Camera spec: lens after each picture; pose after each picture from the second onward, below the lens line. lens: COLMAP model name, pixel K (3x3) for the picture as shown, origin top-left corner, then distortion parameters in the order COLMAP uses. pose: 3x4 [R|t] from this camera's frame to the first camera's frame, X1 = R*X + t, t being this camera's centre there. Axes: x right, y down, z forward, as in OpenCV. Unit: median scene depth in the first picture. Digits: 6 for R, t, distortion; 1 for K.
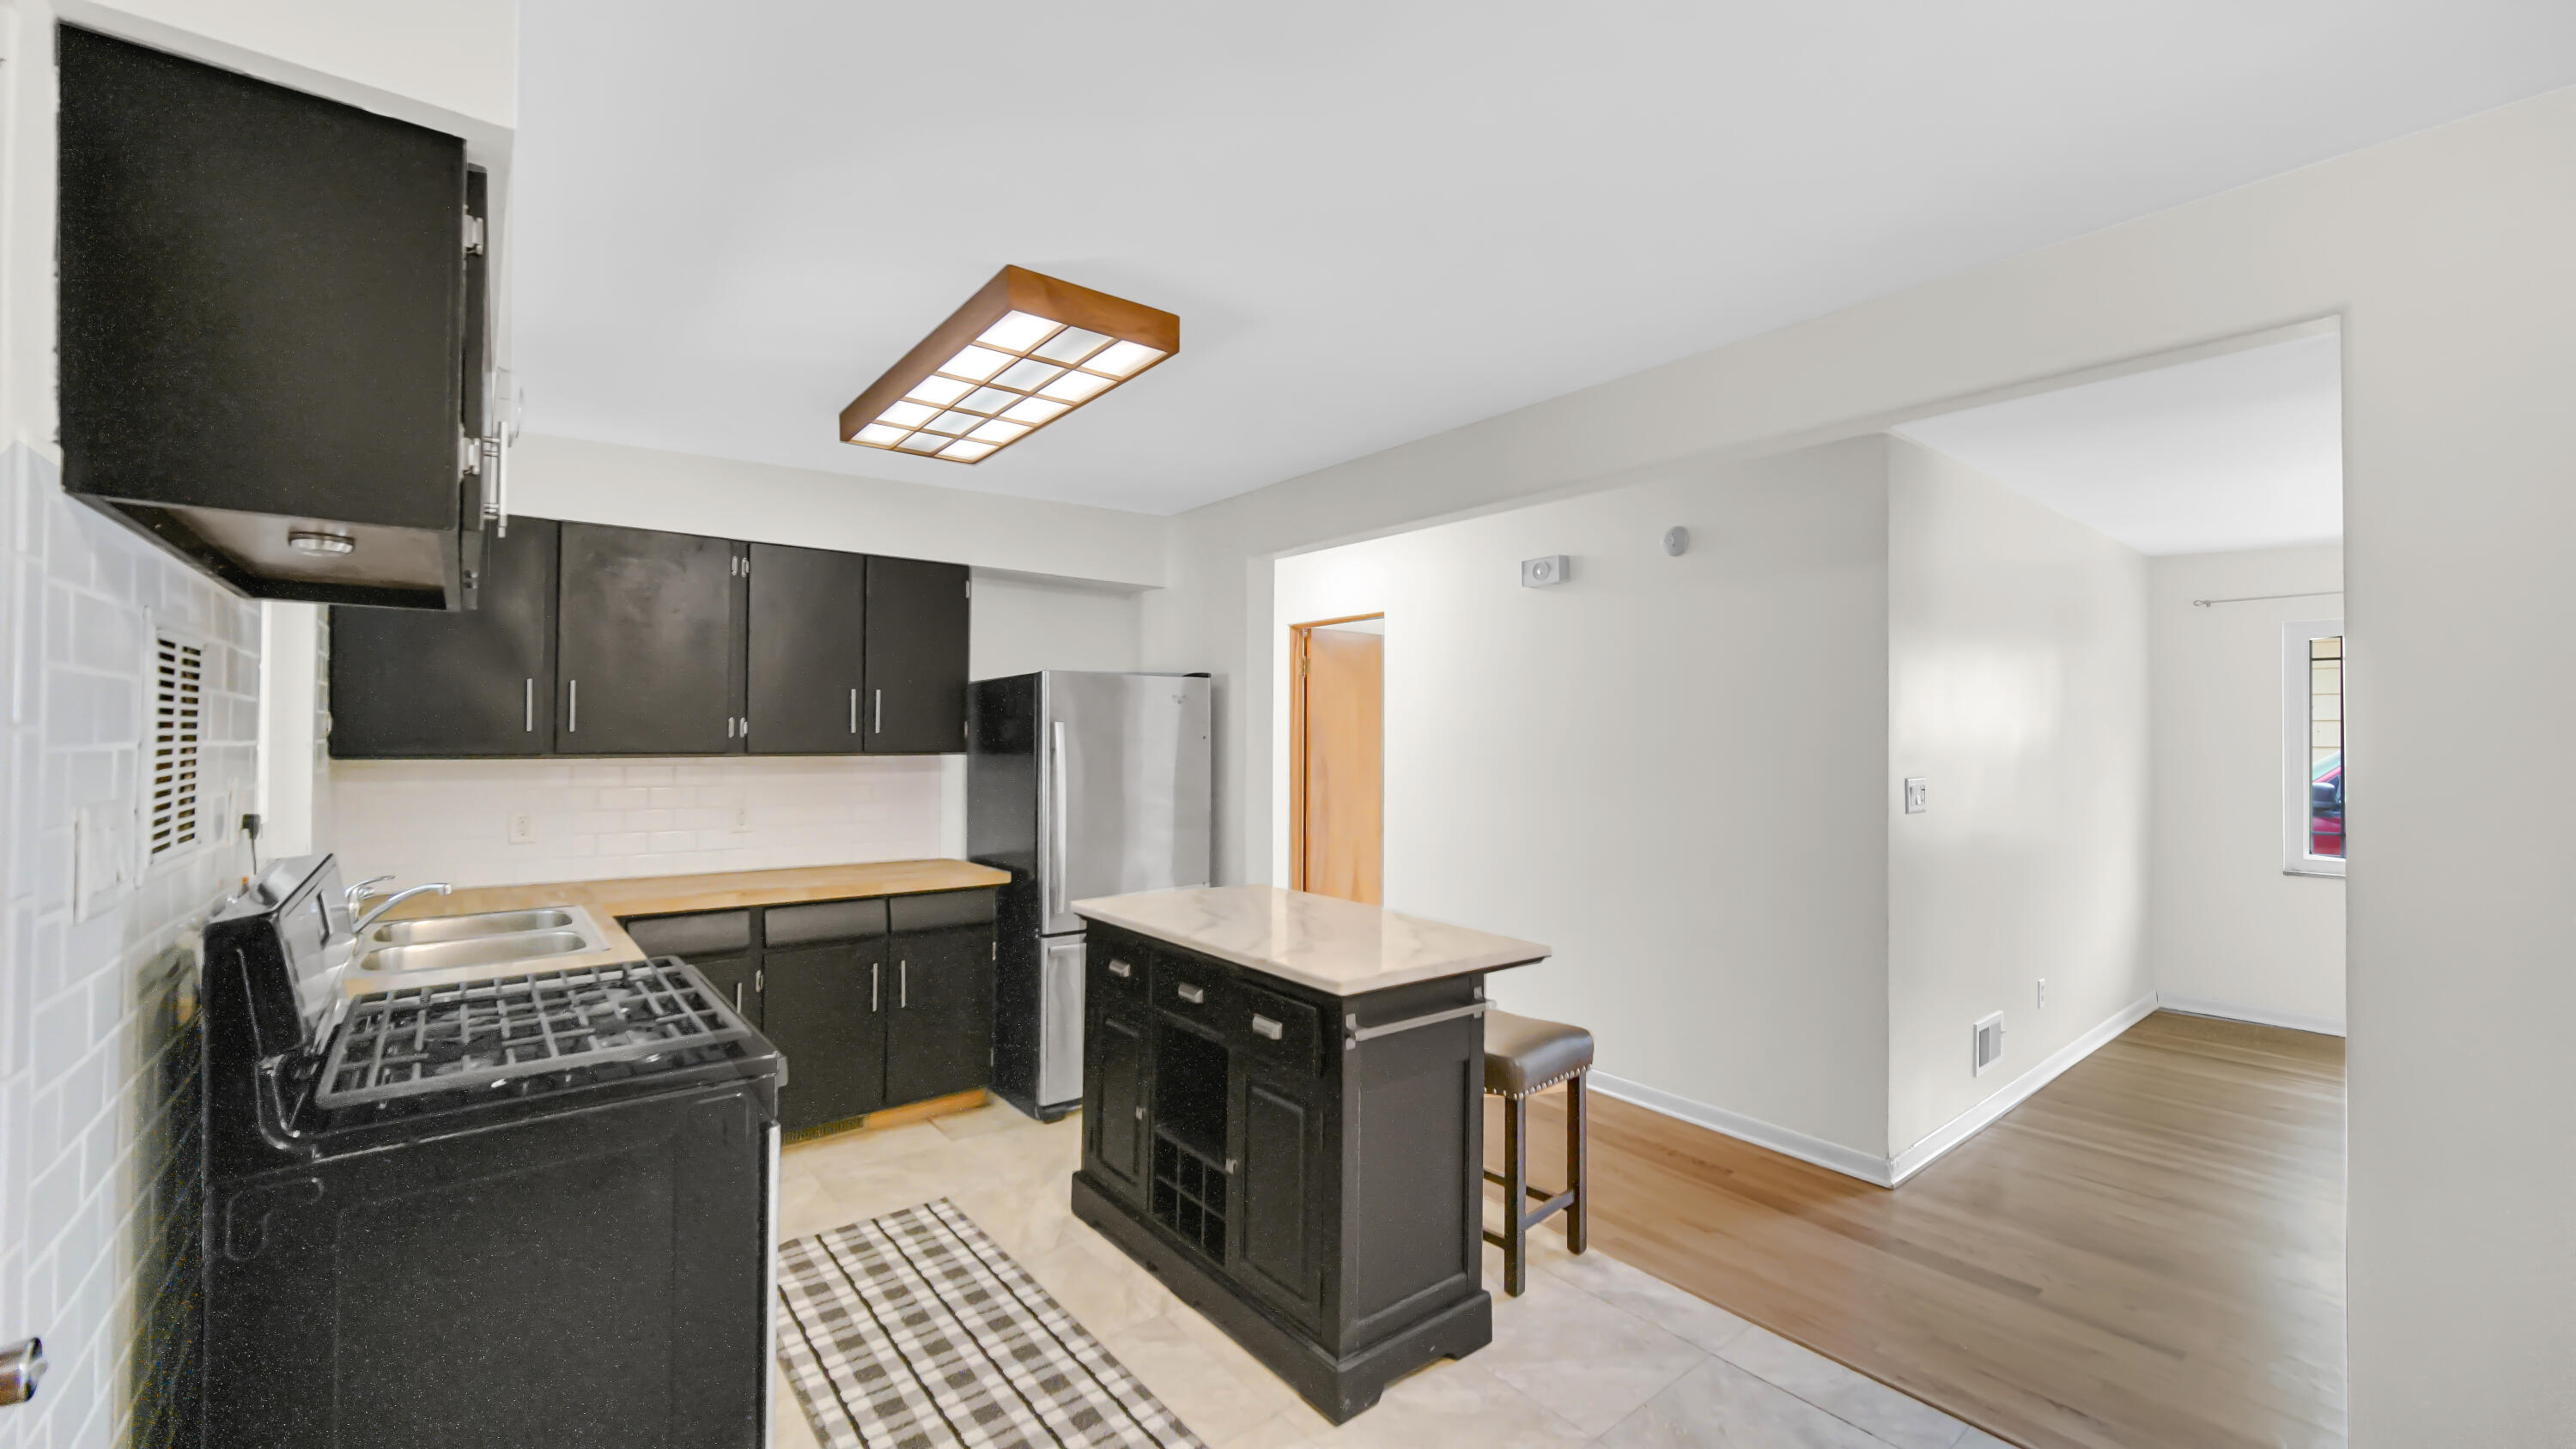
lens RADIAL K [[1022.8, 0, 1288.0], [0, 1022.8, 724.5], [0, 0, 1]] dist [0.000921, -0.000462]
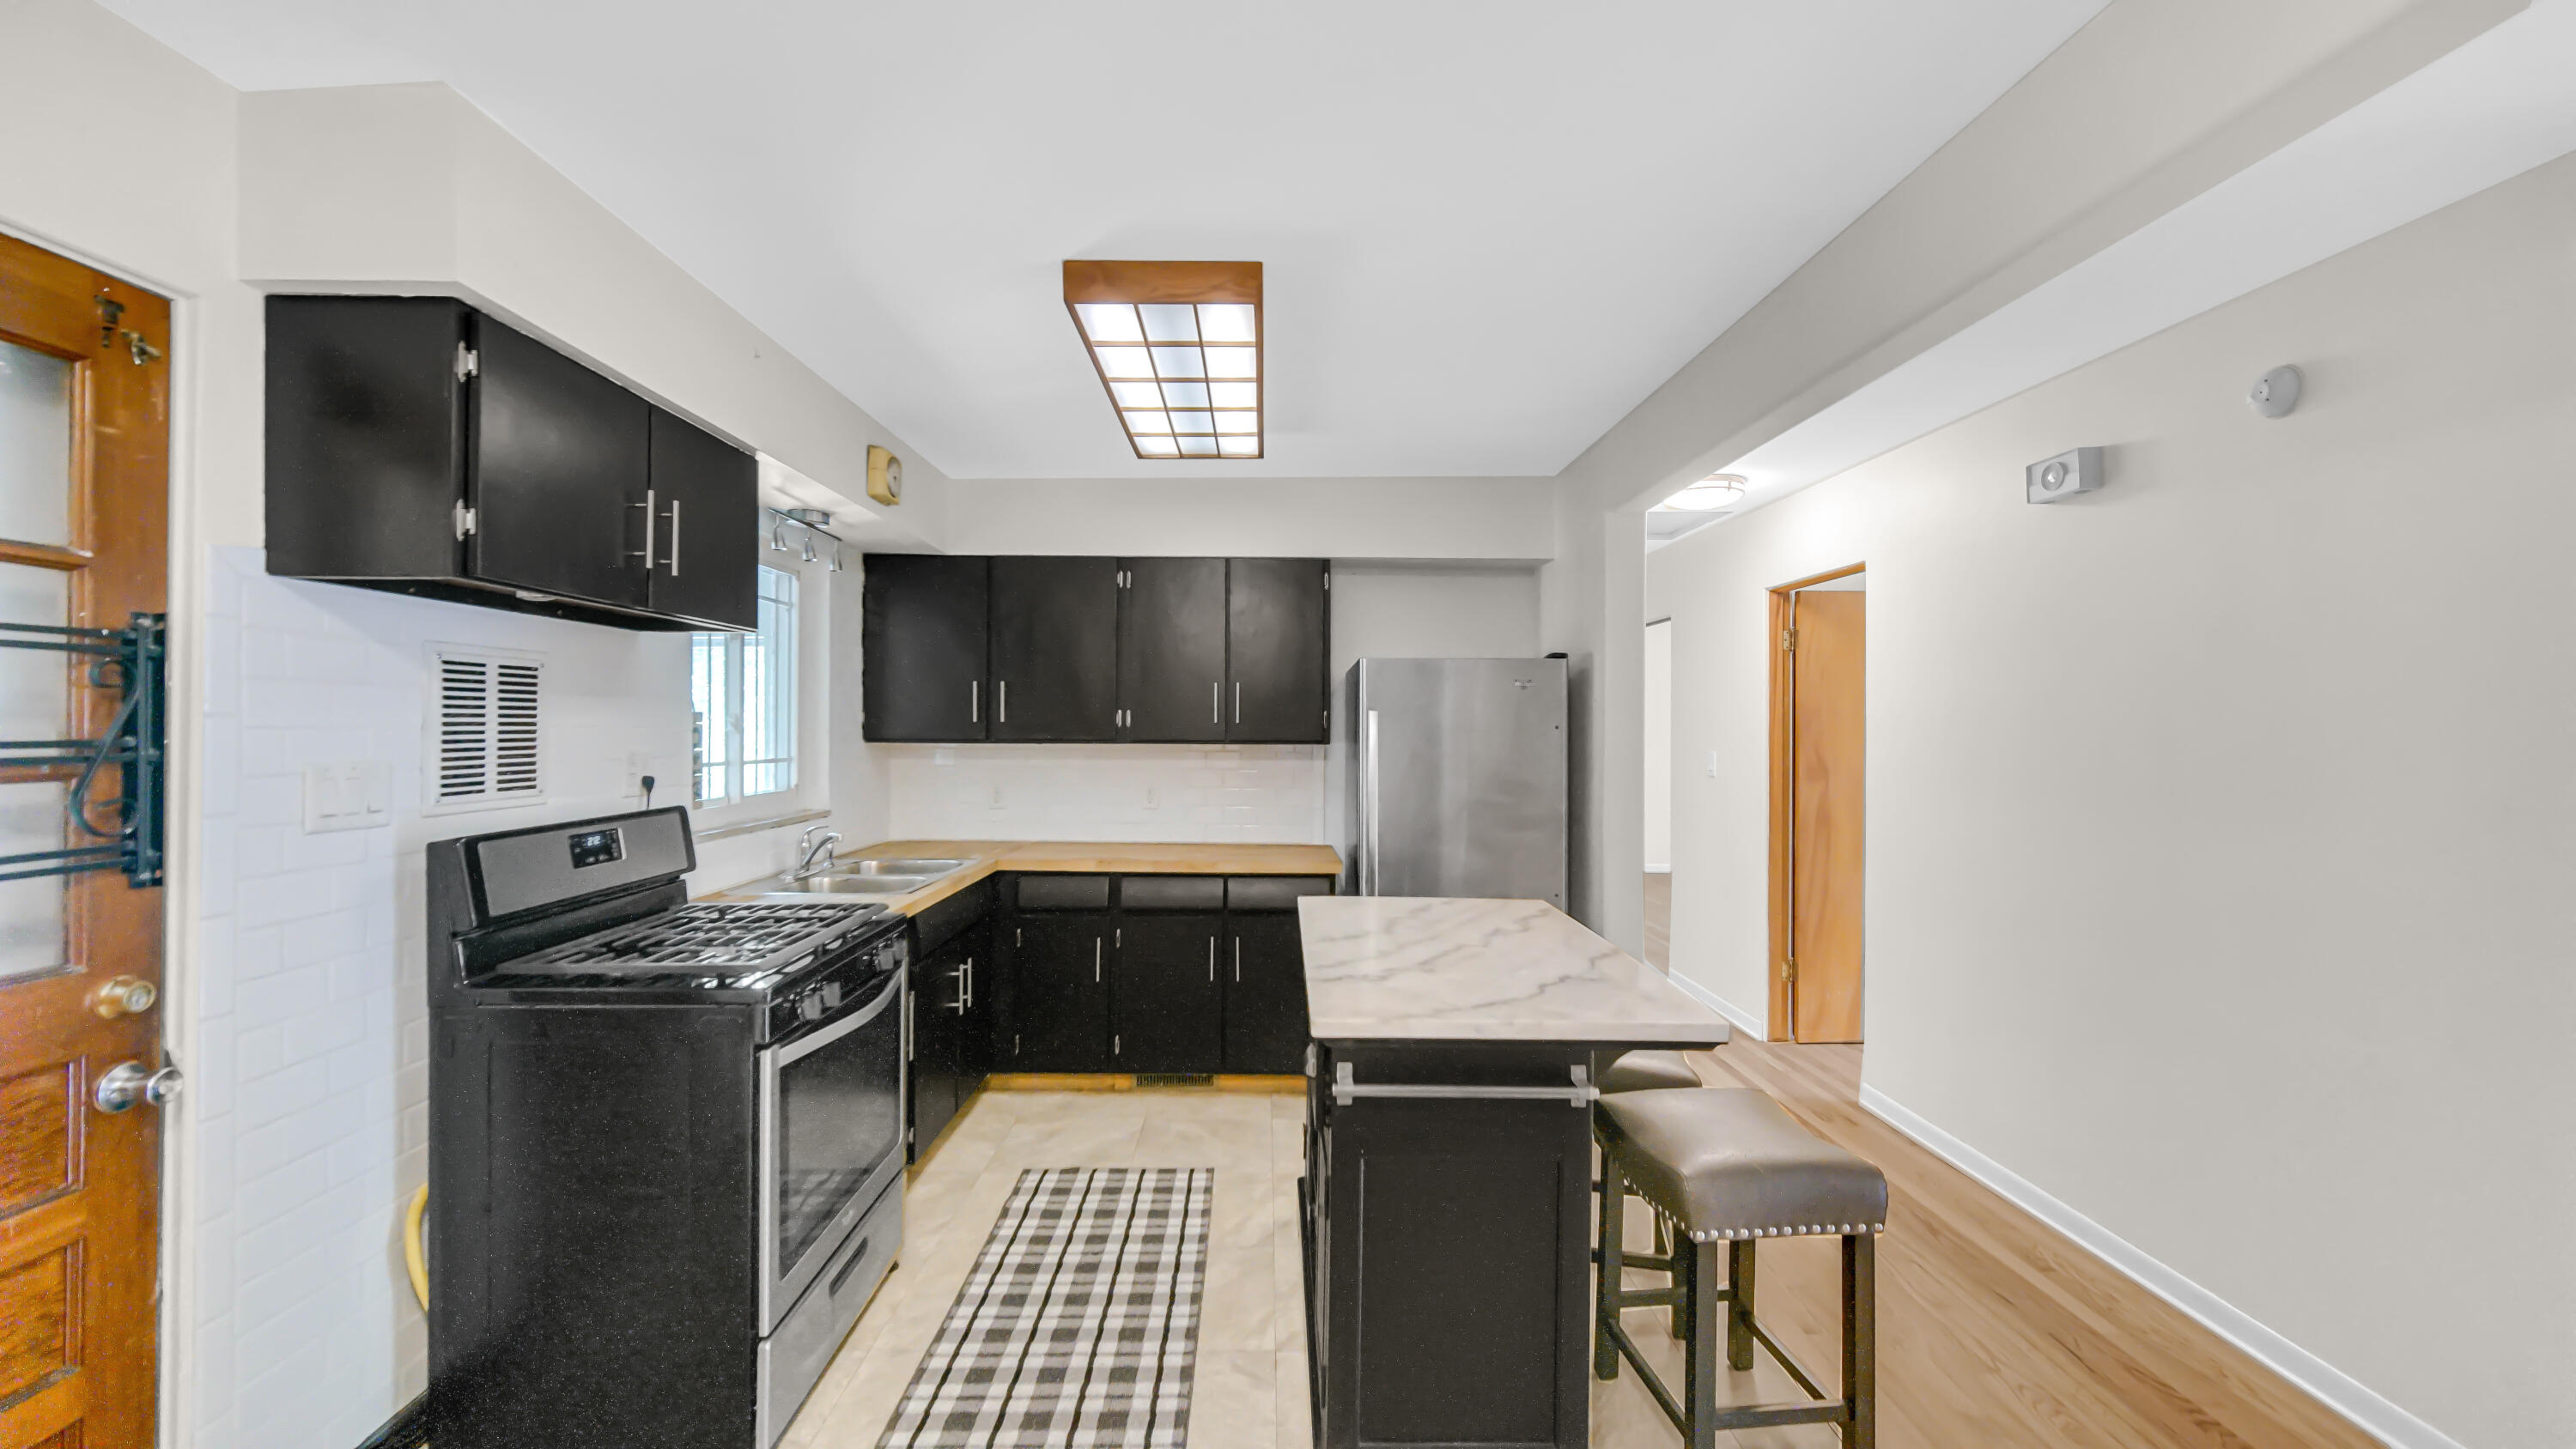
lens RADIAL K [[1025.4, 0, 1289.7], [0, 1025.4, 722.0], [0, 0, 1]] dist [0.001196, 0.000058]
pose [[0.786300, -0.004468, -0.617829, 0.378135], [0.007001, 0.999974, 0.001677, 0.007587], [0.617806, -0.005644, 0.786311, 0.233698]]
